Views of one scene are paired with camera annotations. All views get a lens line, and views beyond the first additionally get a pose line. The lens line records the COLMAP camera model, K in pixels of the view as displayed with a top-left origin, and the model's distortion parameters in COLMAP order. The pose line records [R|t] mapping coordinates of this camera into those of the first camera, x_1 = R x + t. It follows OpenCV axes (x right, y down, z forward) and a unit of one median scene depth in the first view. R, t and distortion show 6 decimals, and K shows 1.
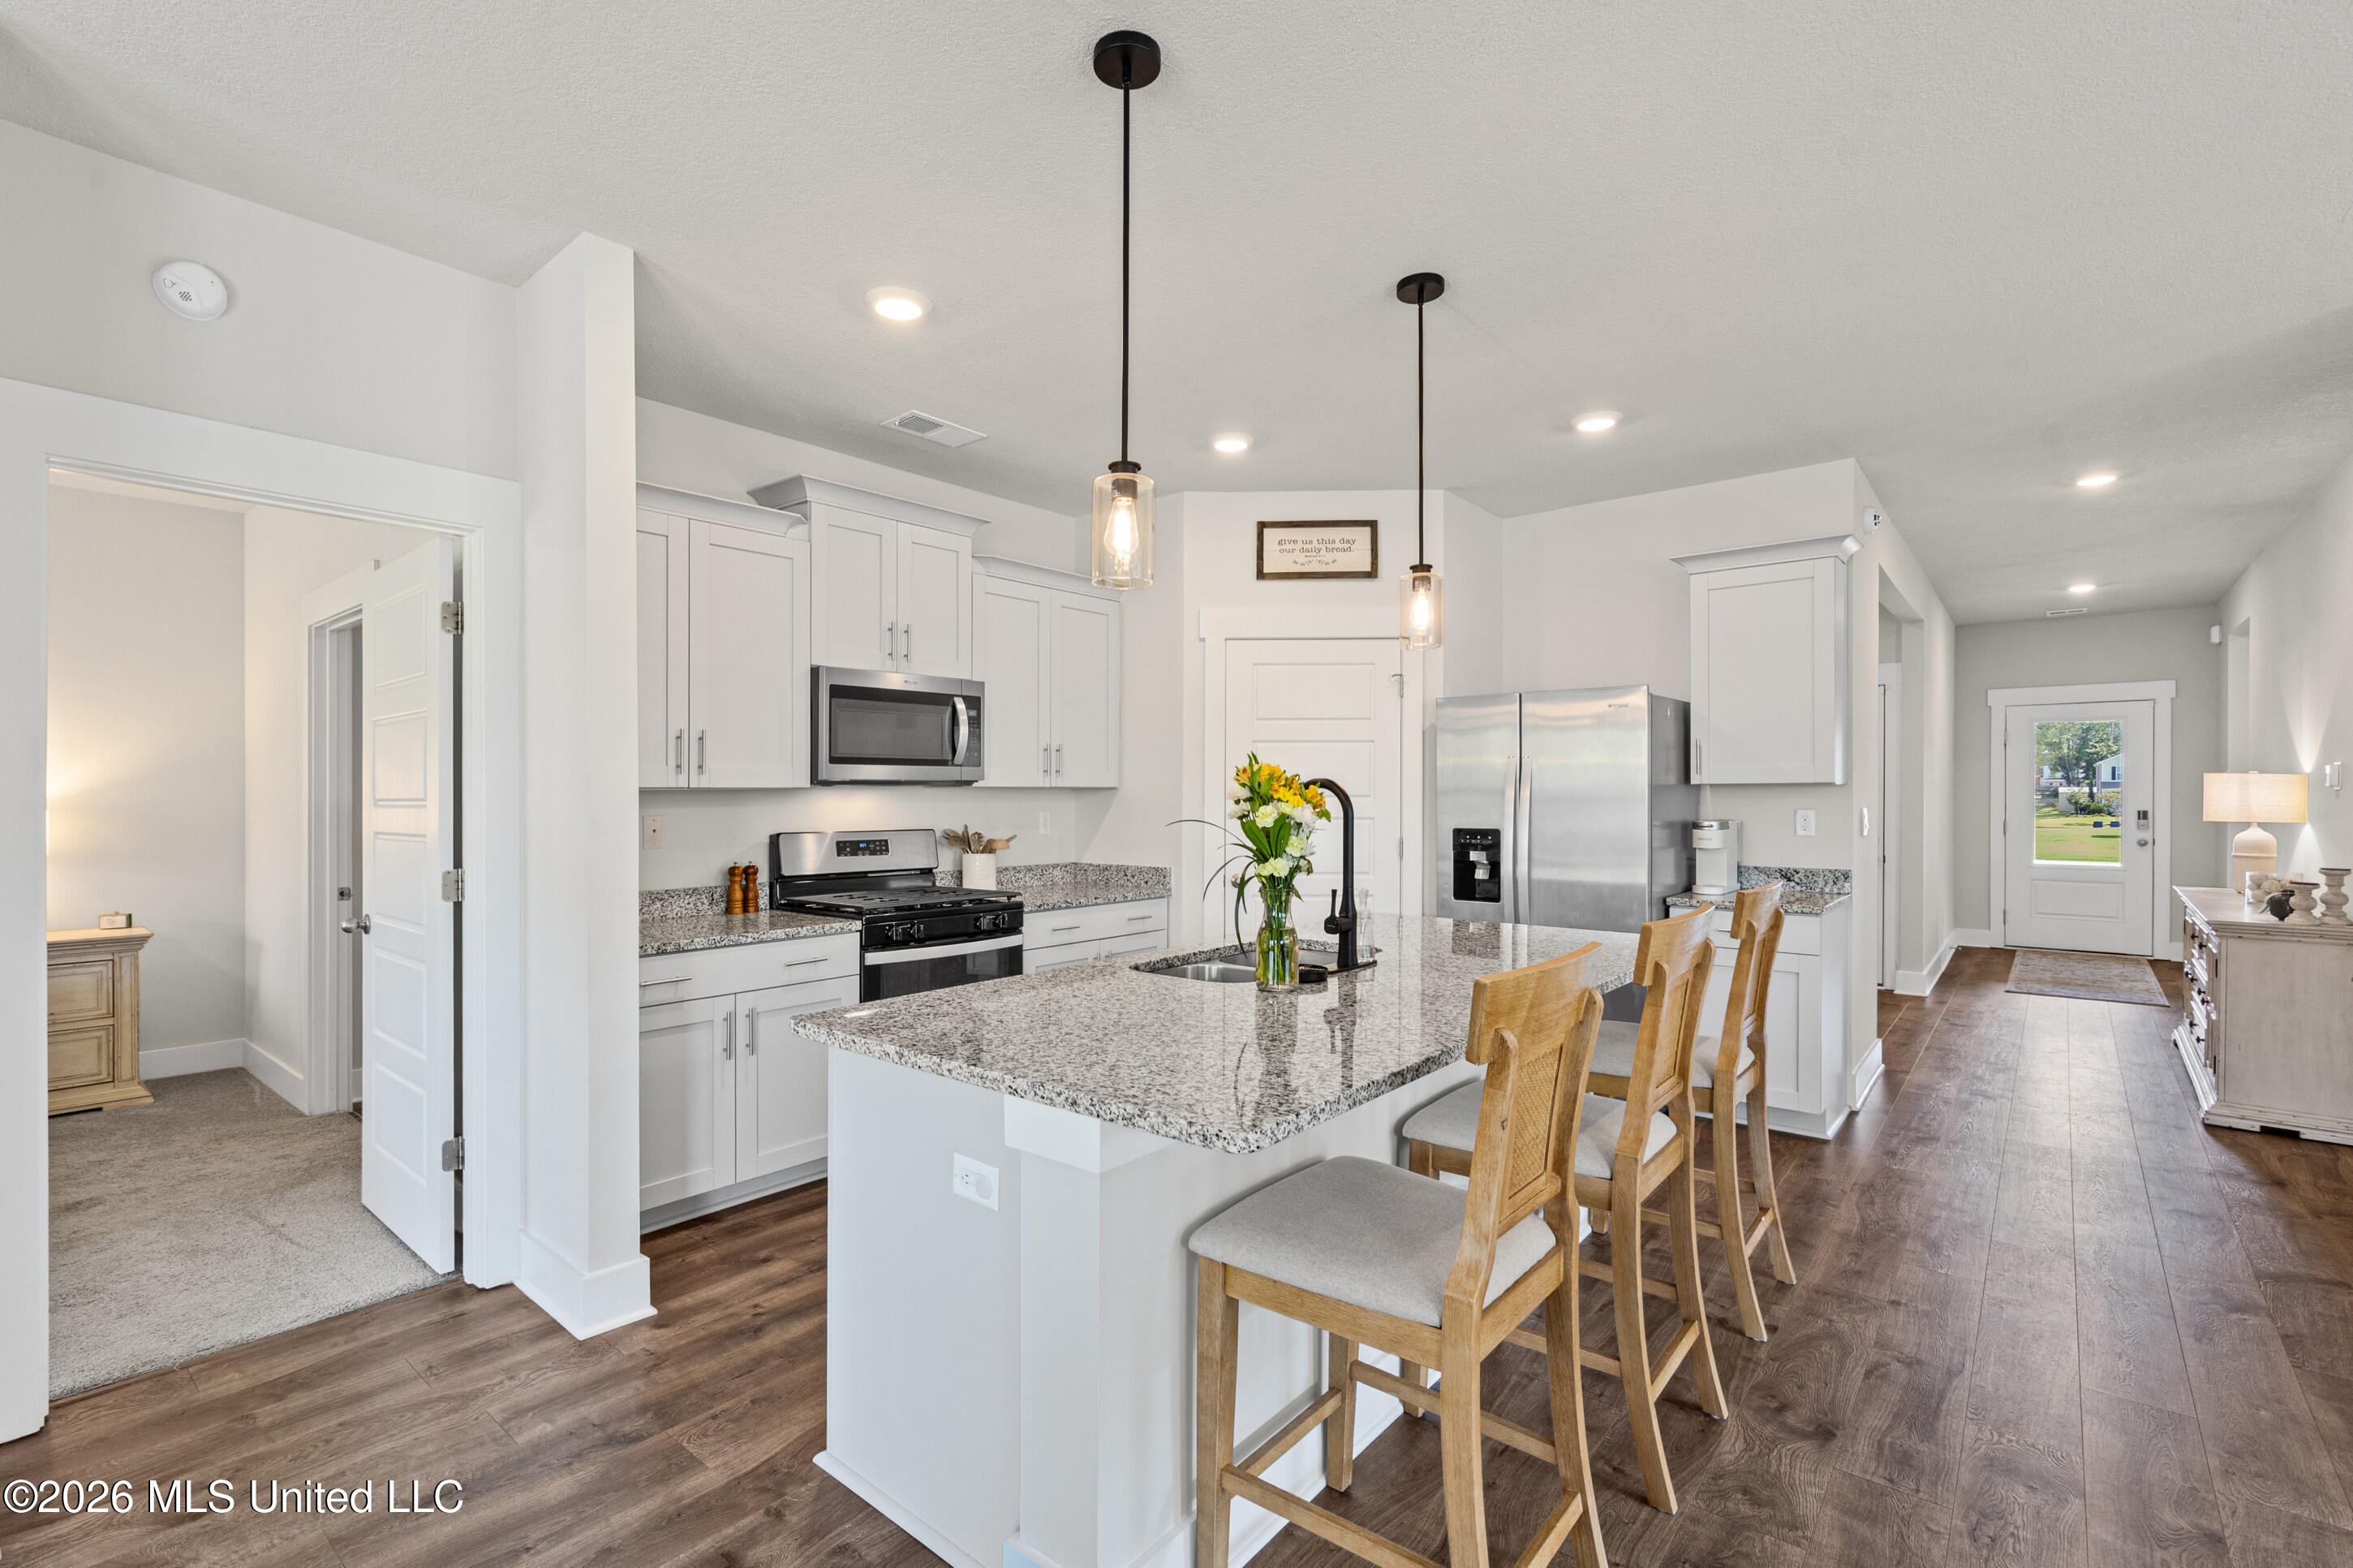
lens RADIAL K [[1078.2, 0, 1165.1], [0, 1078.2, 788.4], [0, 0, 1]] dist [-0.002671, -0.000838]
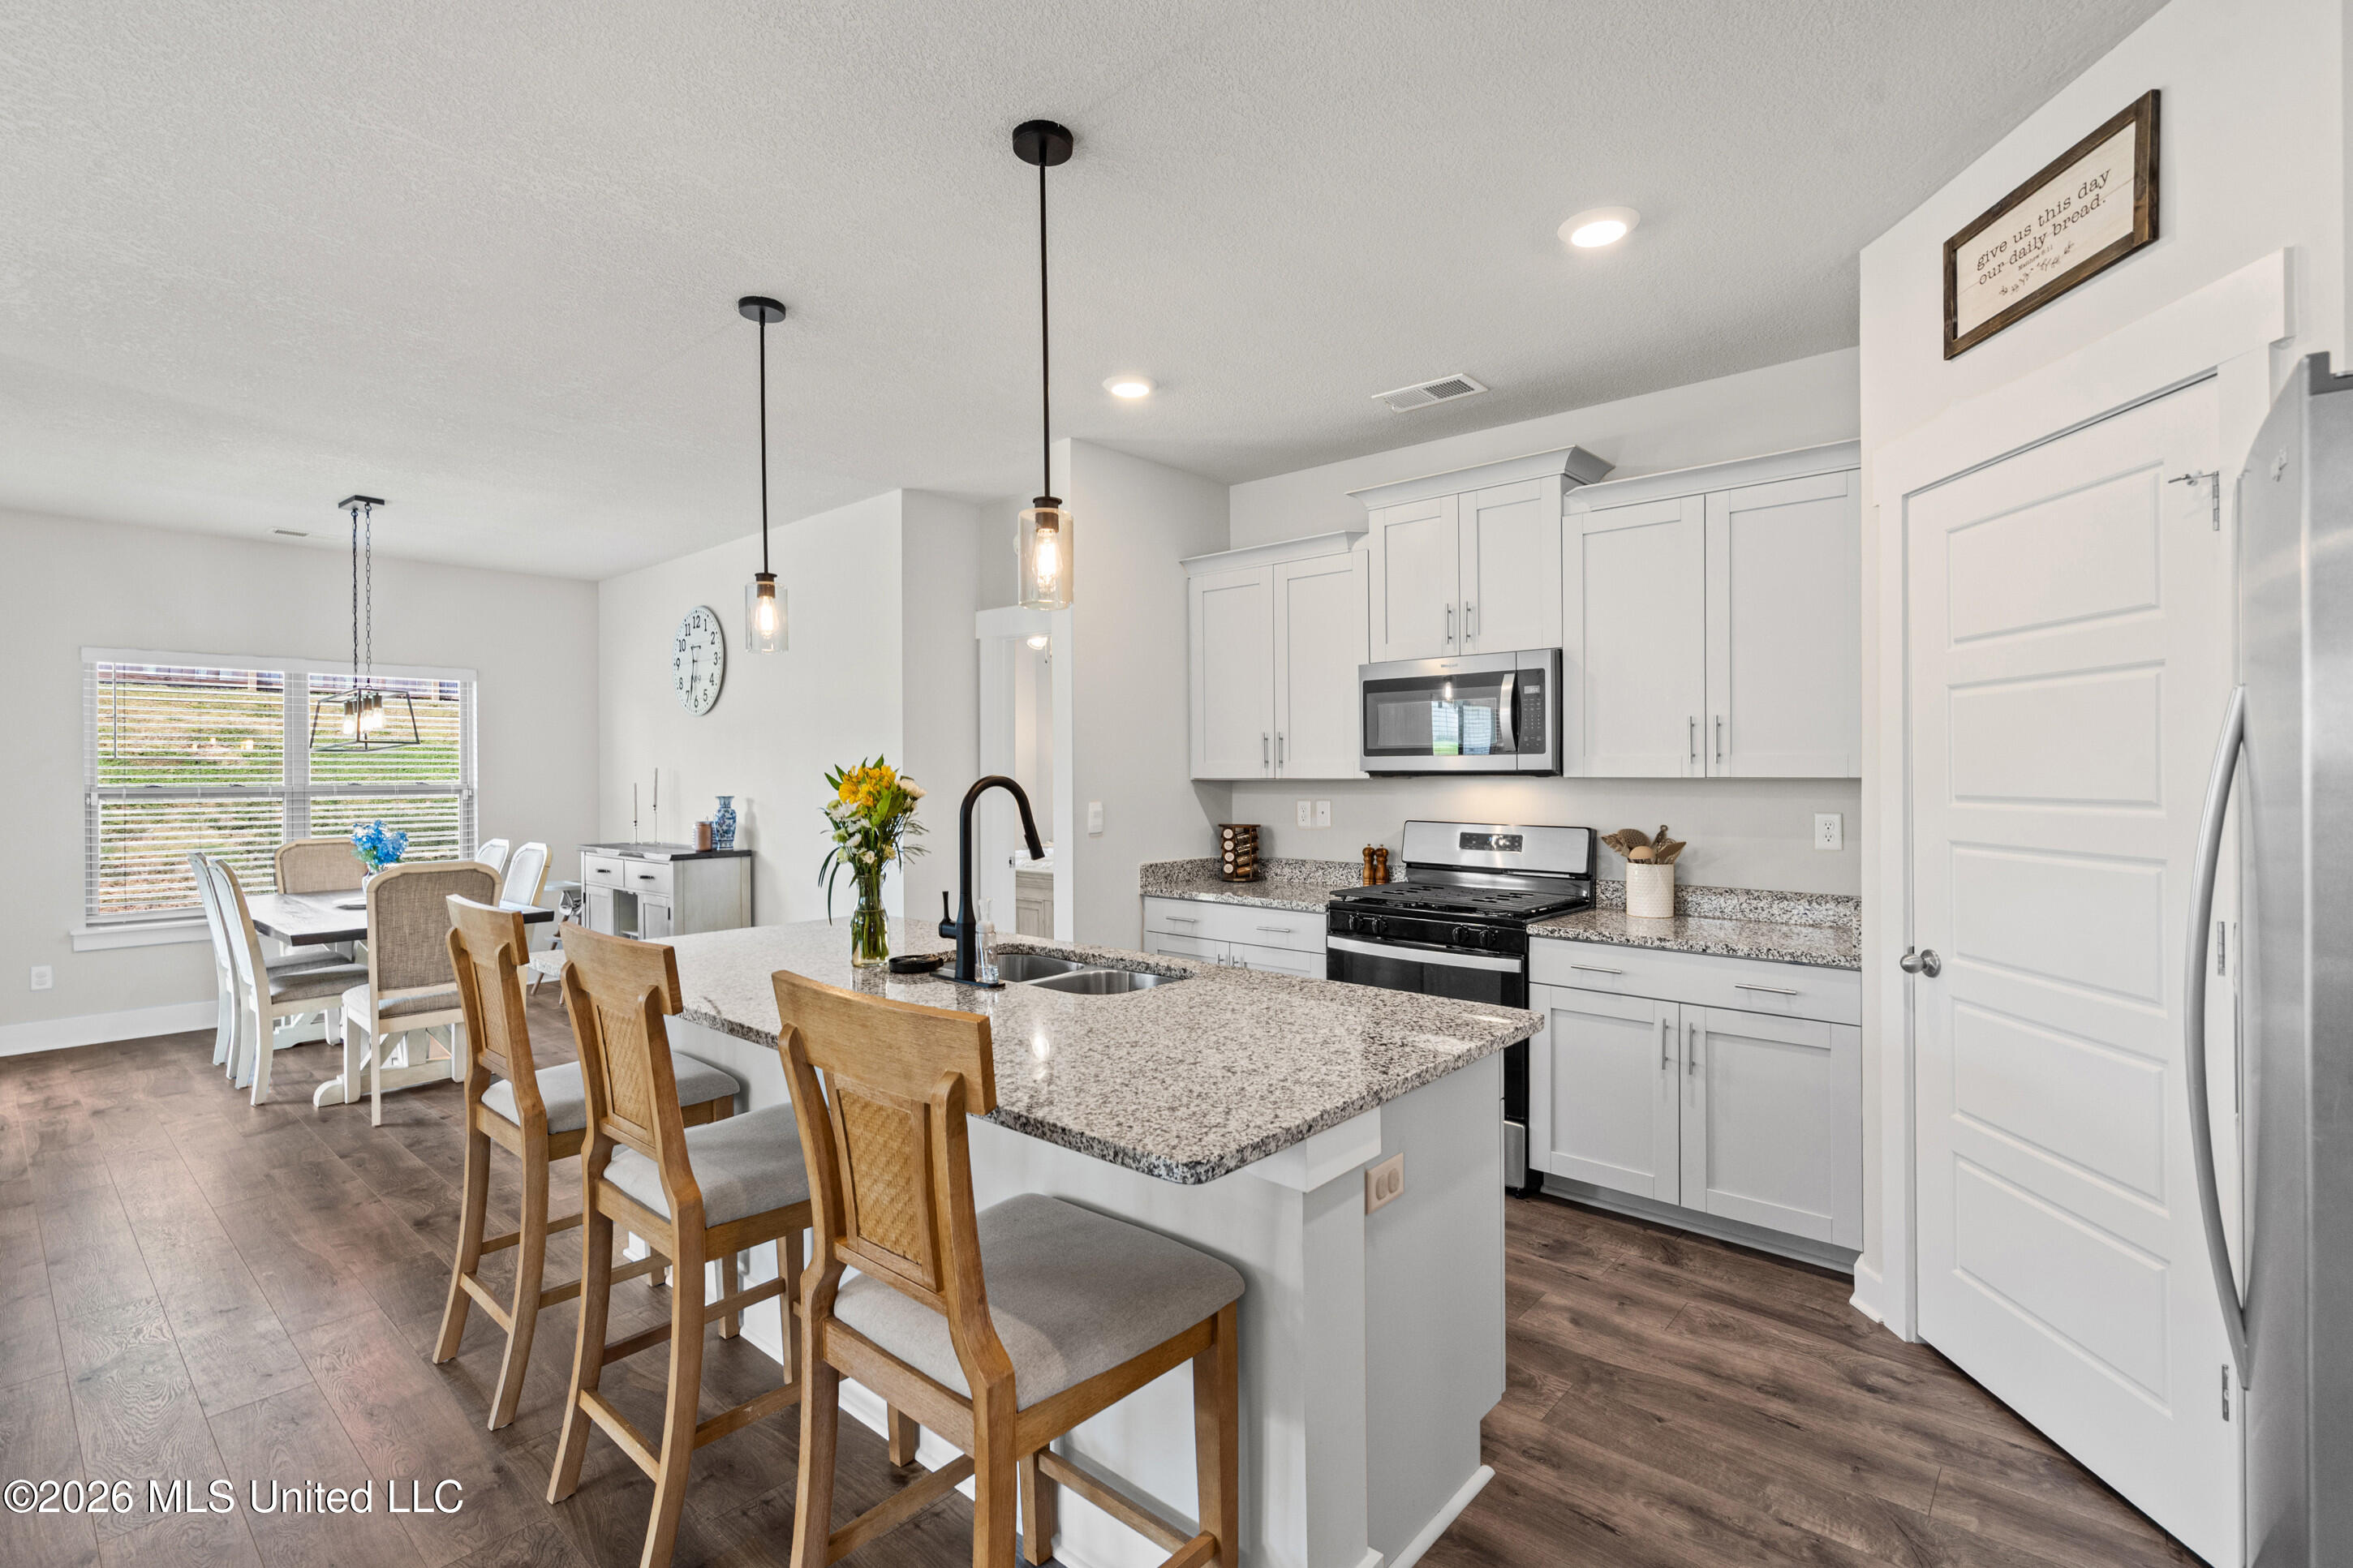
lens RADIAL K [[1078.2, 0, 1166.6], [0, 1078.2, 781.8], [0, 0, 1]] dist [-0.002671, -0.000838]
pose [[-0.026506, 0.006390, -0.999628, 0.722451], [0.006166, 0.999962, 0.006228, -0.005846], [0.999630, -0.005998, -0.026544, 0.797000]]
